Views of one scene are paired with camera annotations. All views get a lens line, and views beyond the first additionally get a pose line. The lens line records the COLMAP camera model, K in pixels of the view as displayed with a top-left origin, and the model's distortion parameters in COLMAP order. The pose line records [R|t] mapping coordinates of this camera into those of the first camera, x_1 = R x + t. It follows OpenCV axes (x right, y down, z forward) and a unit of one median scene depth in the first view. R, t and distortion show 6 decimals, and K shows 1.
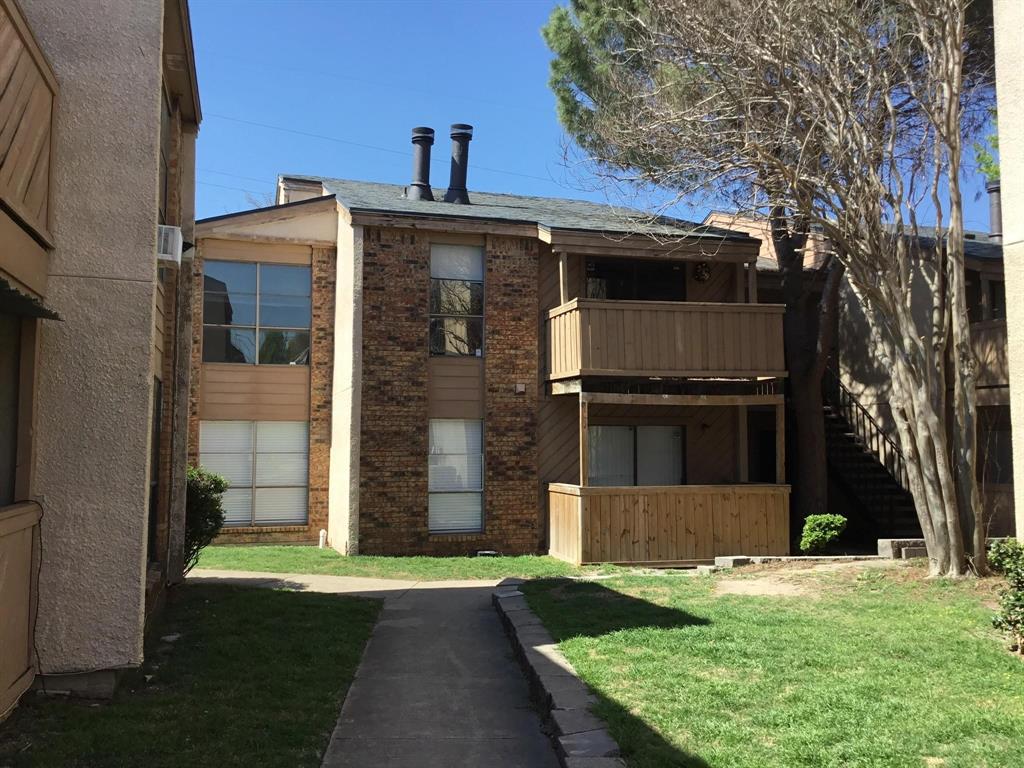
lens RADIAL K [[920.3, 0, 507.4], [0, 920.3, 387.1], [0, 0, 1]] dist [0.122933, -0.233298]
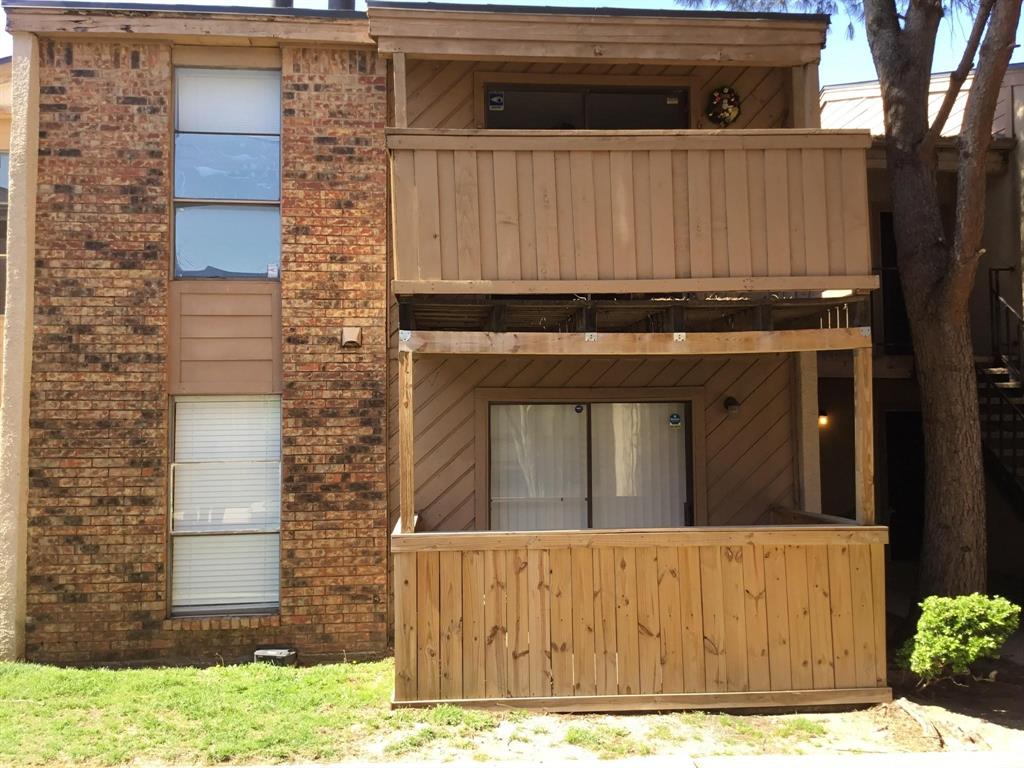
lens RADIAL K [[920.3, 0, 507.4], [0, 920.3, 387.1], [0, 0, 1]] dist [0.122933, -0.233298]
pose [[0.983324, -0.019801, -0.180781, 0.202759], [0.021611, 0.999734, 0.008045, 0.029315], [0.180573, -0.011818, 0.983491, 0.511376]]
